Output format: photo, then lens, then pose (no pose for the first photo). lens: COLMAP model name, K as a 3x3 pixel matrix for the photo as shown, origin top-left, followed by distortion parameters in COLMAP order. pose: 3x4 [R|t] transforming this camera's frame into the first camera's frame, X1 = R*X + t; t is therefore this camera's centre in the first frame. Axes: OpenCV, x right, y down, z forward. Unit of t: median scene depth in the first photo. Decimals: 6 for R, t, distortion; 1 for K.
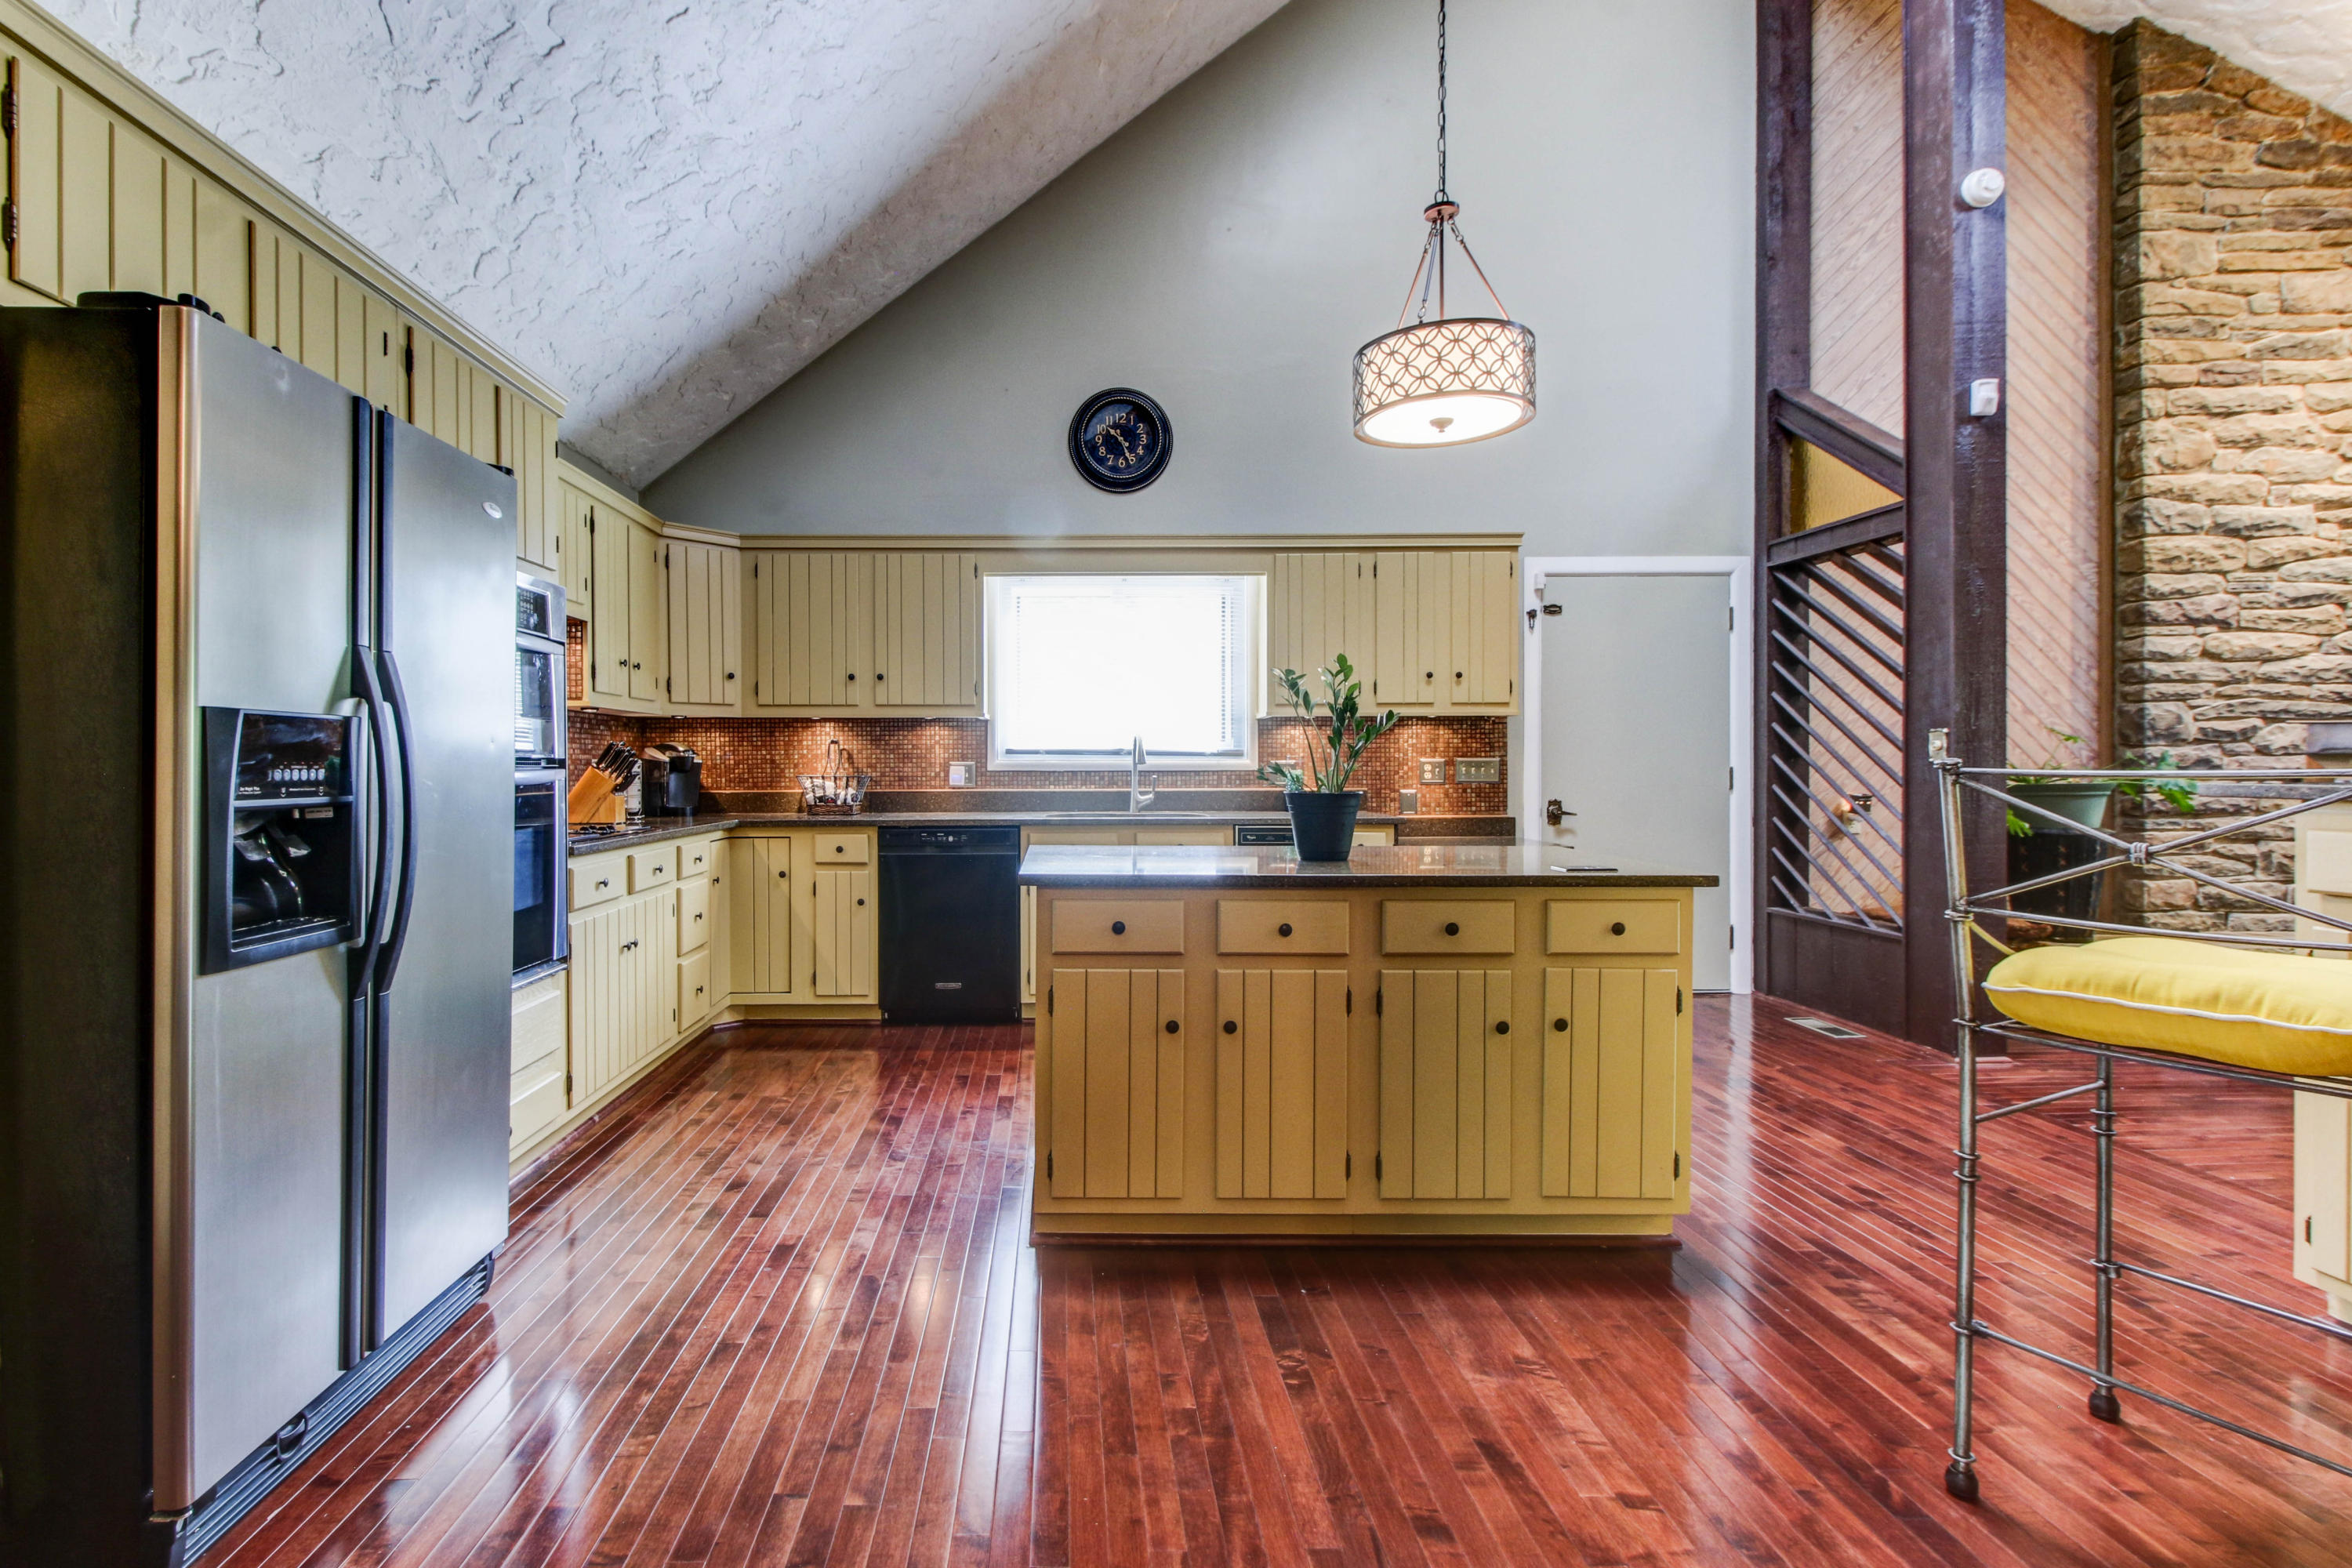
lens RADIAL K [[1075.5, 0, 1102.0], [0, 1075.5, 772.6], [0, 0, 1]] dist [0.008983, -0.007259]
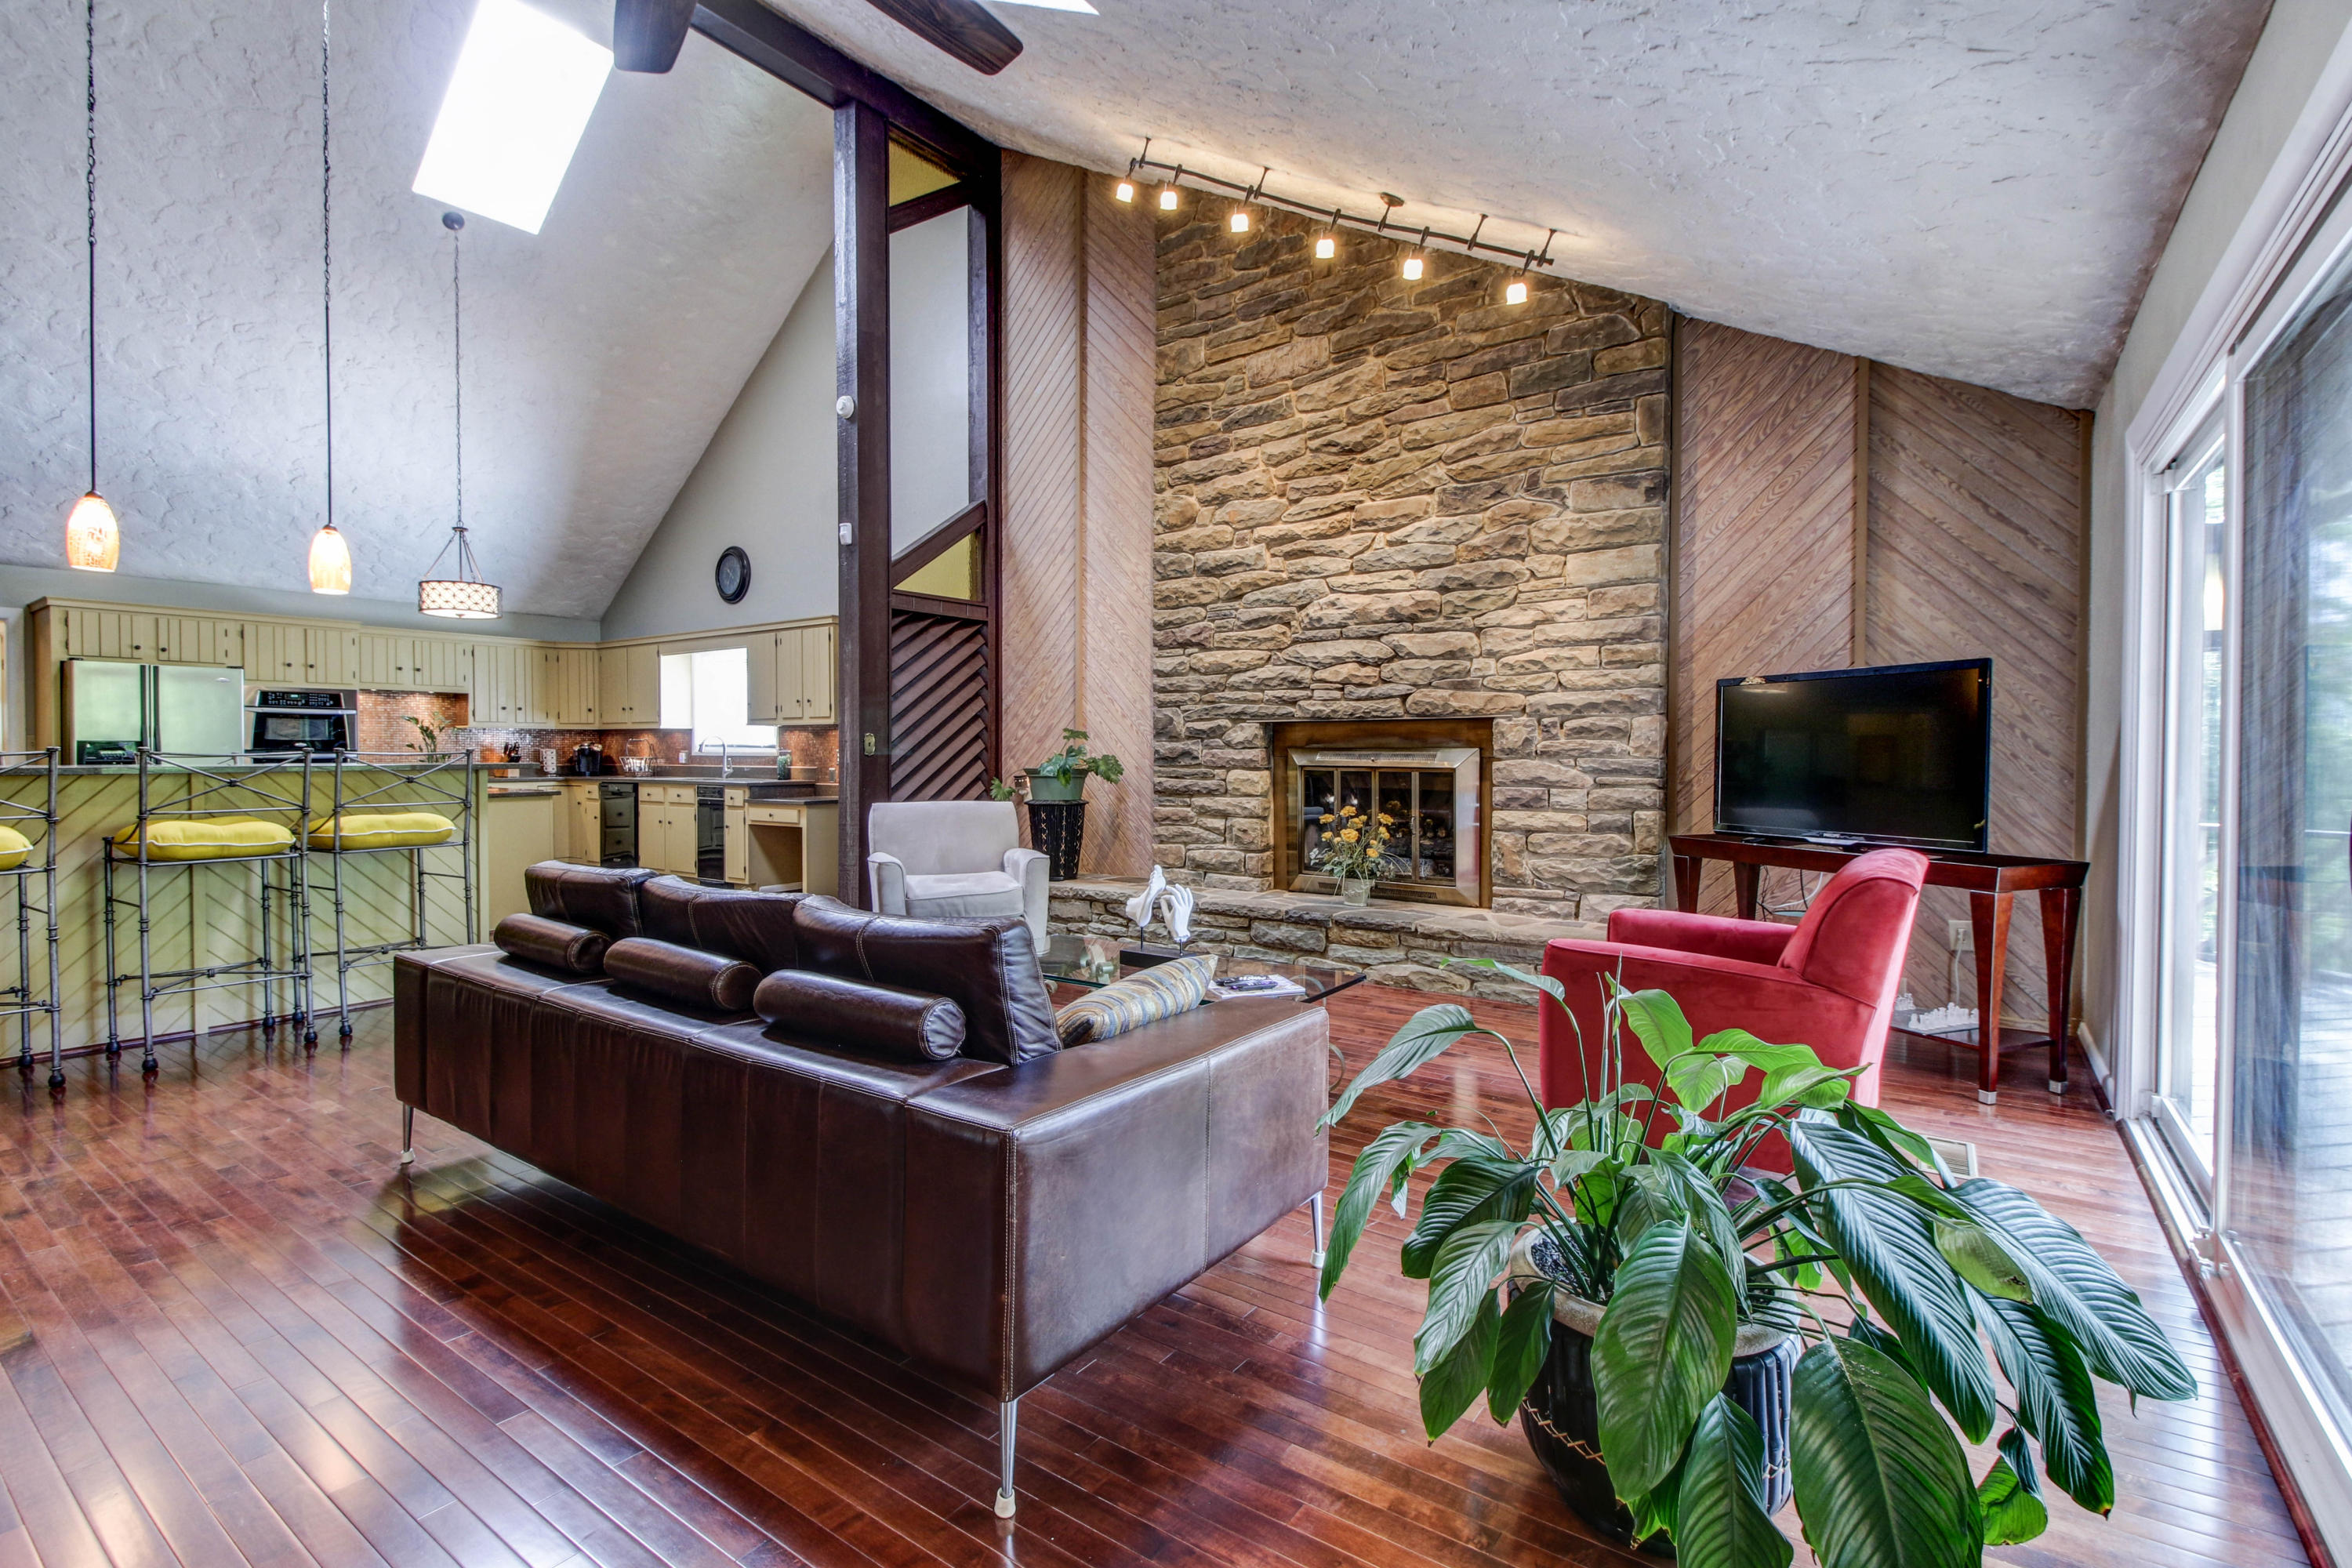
lens RADIAL K [[1075.5, 0, 1187.3], [0, 1075.5, 786.8], [0, 0, 1]] dist [0.008983, -0.007259]
pose [[0.814752, 0.022267, -0.579383, 1.765996], [-0.015384, 0.999741, 0.016789, 0.007921], [0.579606, -0.004766, 0.814883, -0.046871]]
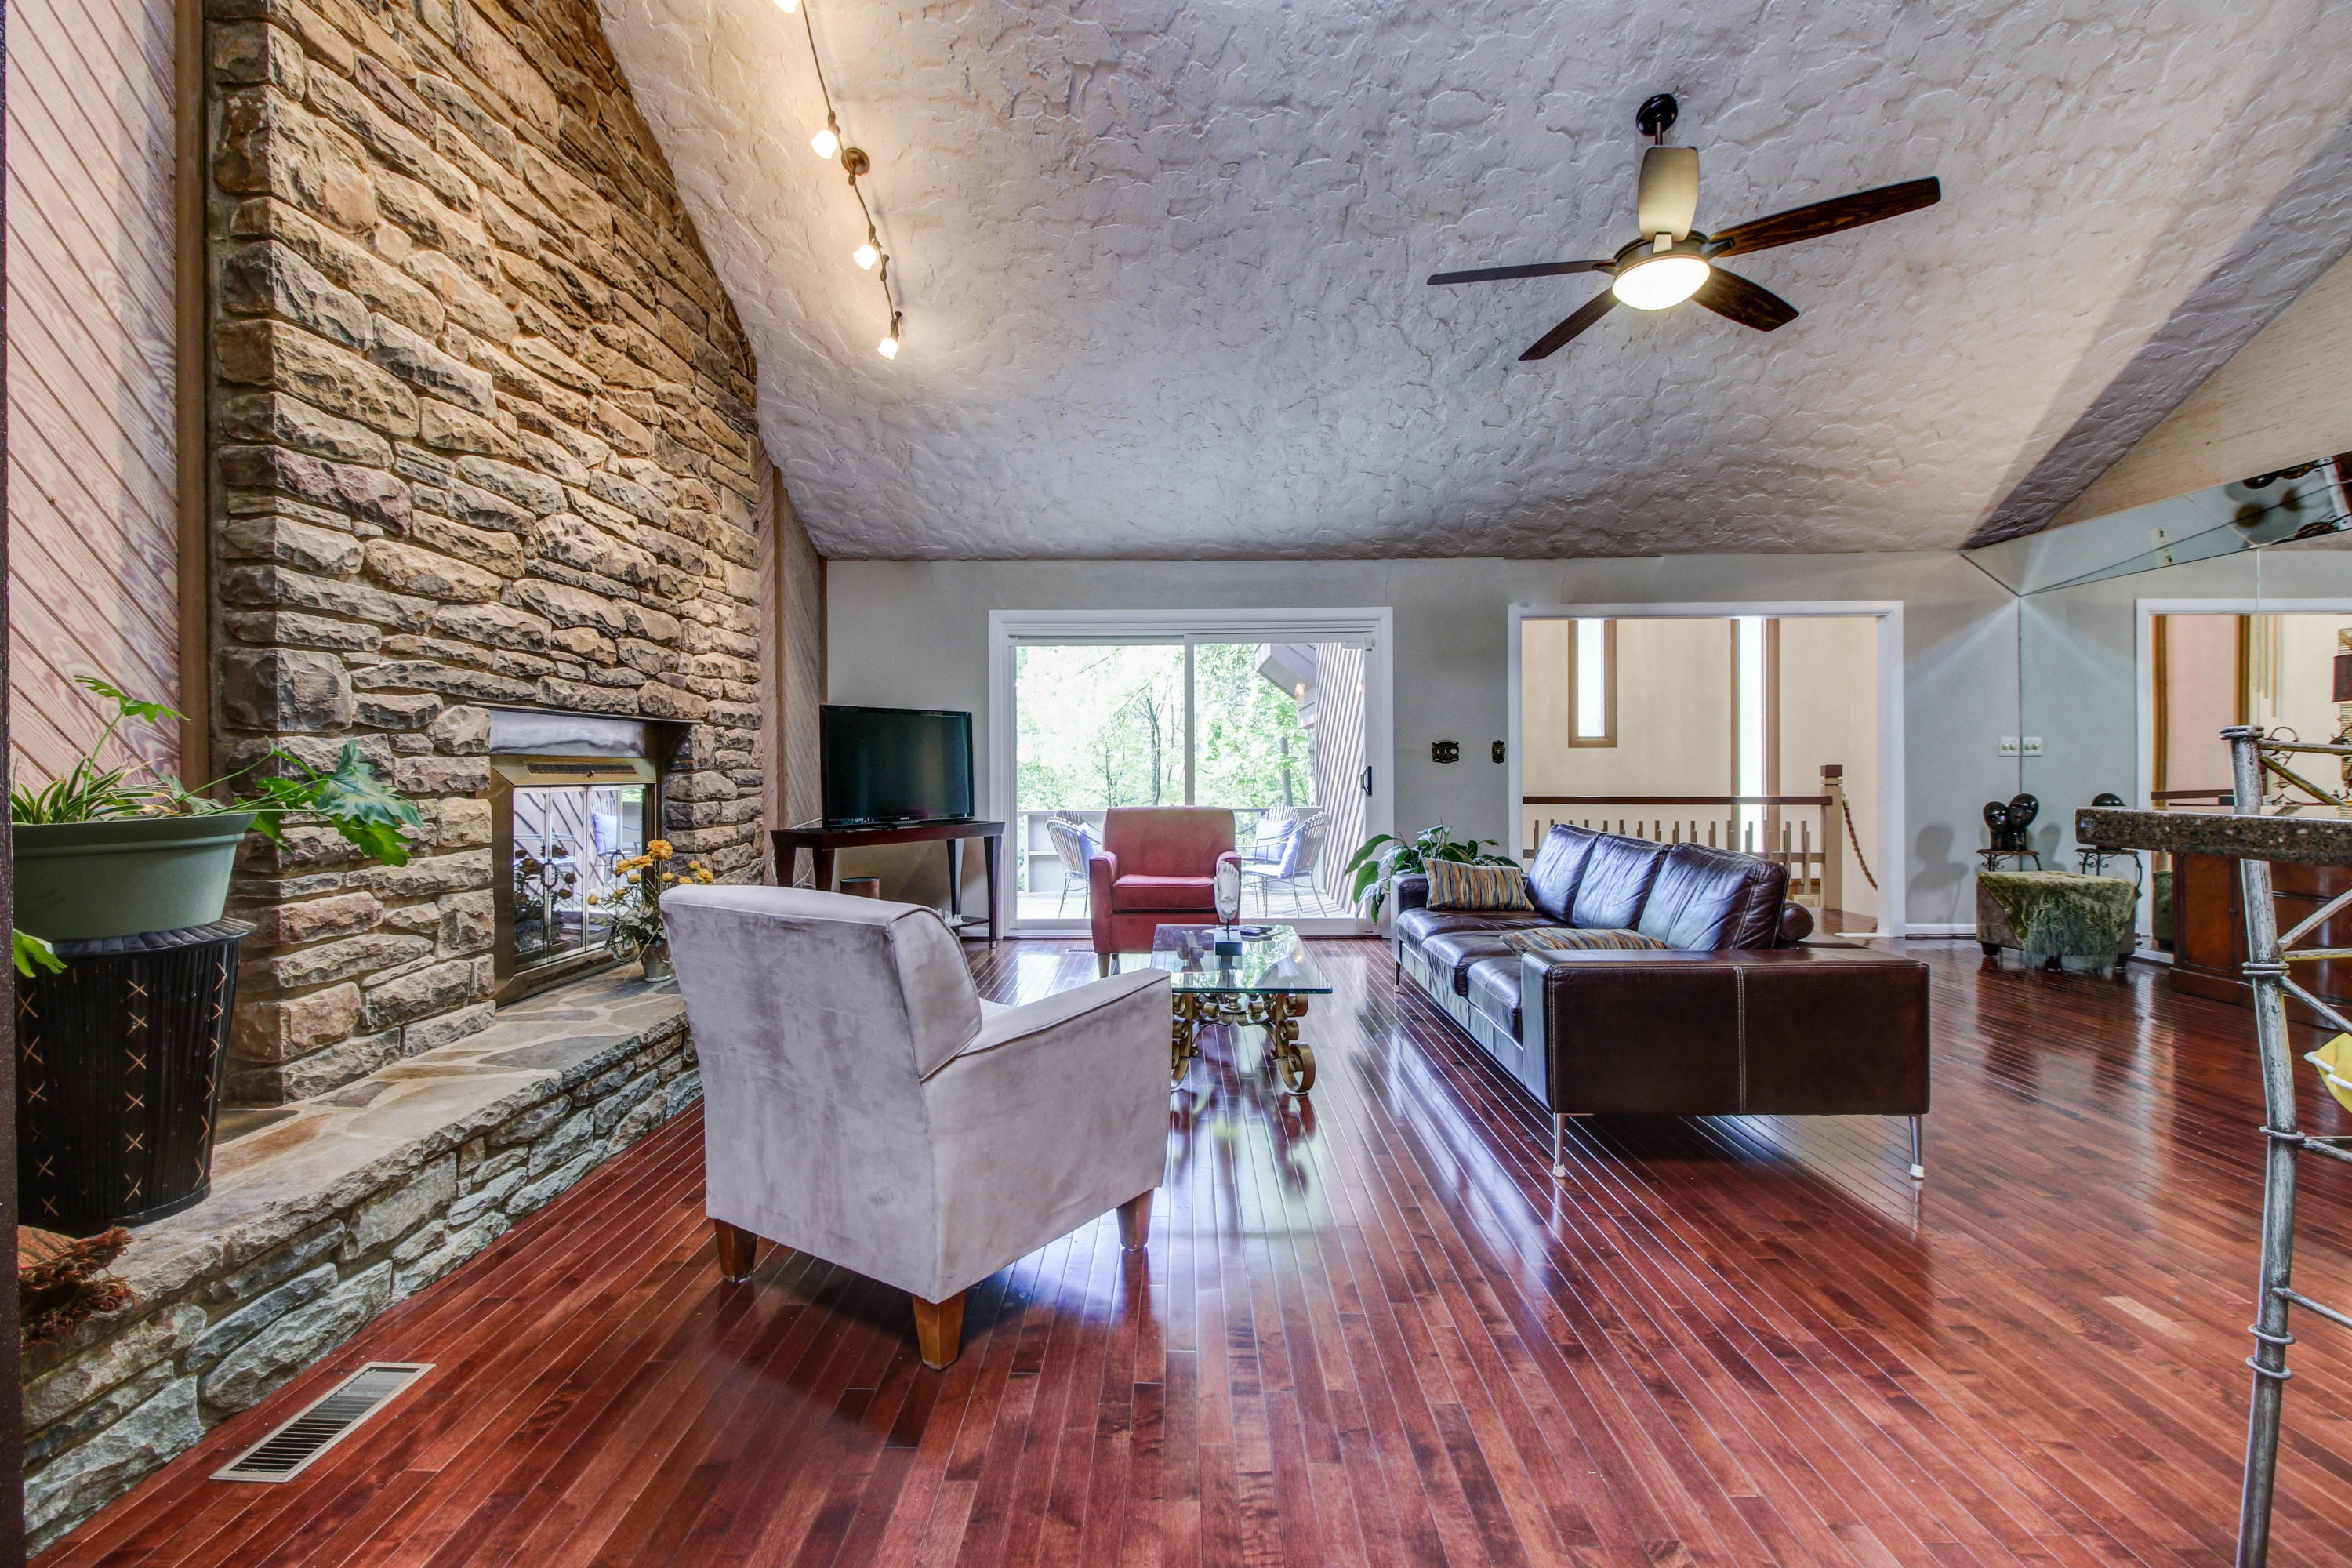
lens RADIAL K [[1075.5, 0, 1180.6], [0, 1075.5, 766.3], [0, 0, 1]] dist [0.008983, -0.007259]
pose [[0.005467, 0.002035, 0.999983, 0.468958], [0.016960, 0.999854, -0.002128, -0.001370], [-0.999841, 0.016972, 0.005431, 0.578239]]
